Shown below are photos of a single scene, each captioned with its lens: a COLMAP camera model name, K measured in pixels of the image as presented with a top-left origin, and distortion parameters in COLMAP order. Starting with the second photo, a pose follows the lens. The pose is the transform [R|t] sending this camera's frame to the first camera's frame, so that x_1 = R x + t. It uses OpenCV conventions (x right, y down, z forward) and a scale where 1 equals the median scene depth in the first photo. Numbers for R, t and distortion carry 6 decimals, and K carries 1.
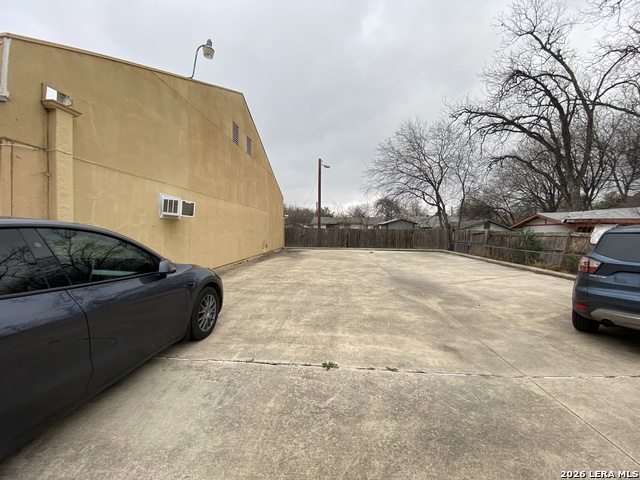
lens RADIAL K [[258.4, 0, 317.7], [0, 258.4, 238.3], [0, 0, 1]] dist [0.015896, -0.018079]
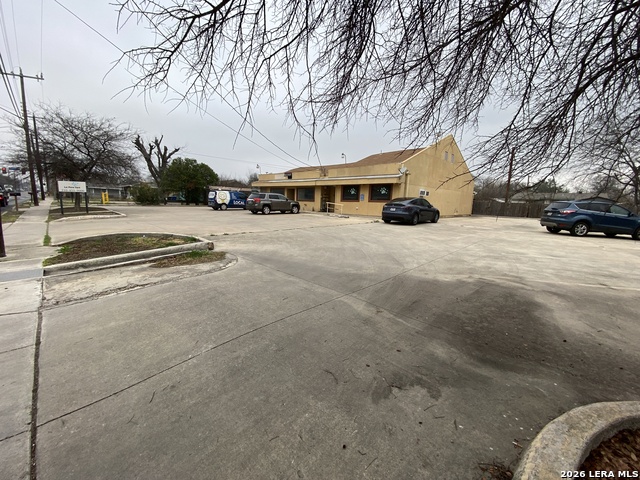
lens RADIAL K [[258.4, 0, 318.7], [0, 258.4, 239.2], [0, 0, 1]] dist [0.015896, -0.018079]
pose [[0.756156, 0.112835, -0.644591, 0.267548], [-0.047903, 0.991924, 0.117441, 0.057826], [0.652636, -0.057926, 0.755454, -1.035649]]
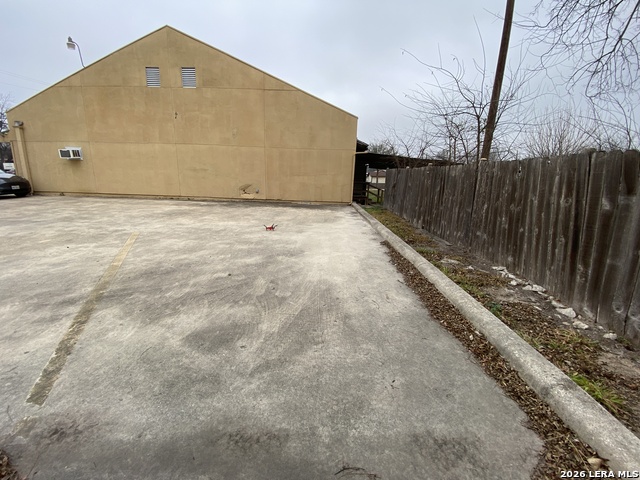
lens RADIAL K [[258.4, 0, 330.7], [0, 258.4, 238.5], [0, 0, 1]] dist [0.015896, -0.018079]
pose [[0.049949, 0.226414, -0.972750, 0.700138], [-0.061252, 0.972826, 0.223287, -0.024469], [0.996872, 0.048430, 0.062460, 1.294702]]
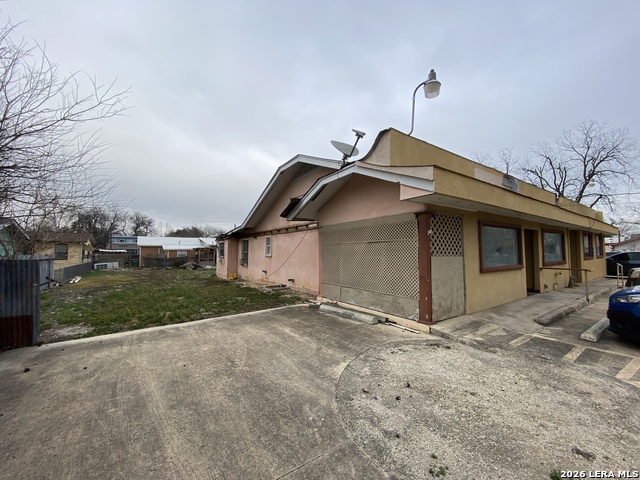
lens RADIAL K [[258.4, 0, 316.9], [0, 258.4, 235.7], [0, 0, 1]] dist [0.015896, -0.018079]
pose [[0.784168, 0.022363, 0.620145, -1.904738], [0.035955, 0.996034, -0.081382, -0.033770], [-0.619506, 0.086115, 0.780254, 0.130486]]
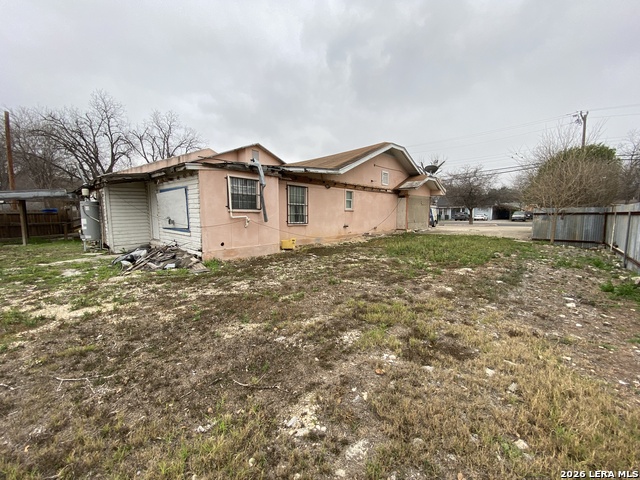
lens RADIAL K [[258.4, 0, 317.7], [0, 258.4, 238.4], [0, 0, 1]] dist [0.015896, -0.018079]
pose [[-0.772042, -0.075090, 0.631120, -1.968191], [0.010864, 0.991292, 0.131232, -0.064256], [-0.635479, 0.108173, -0.764504, 1.725648]]
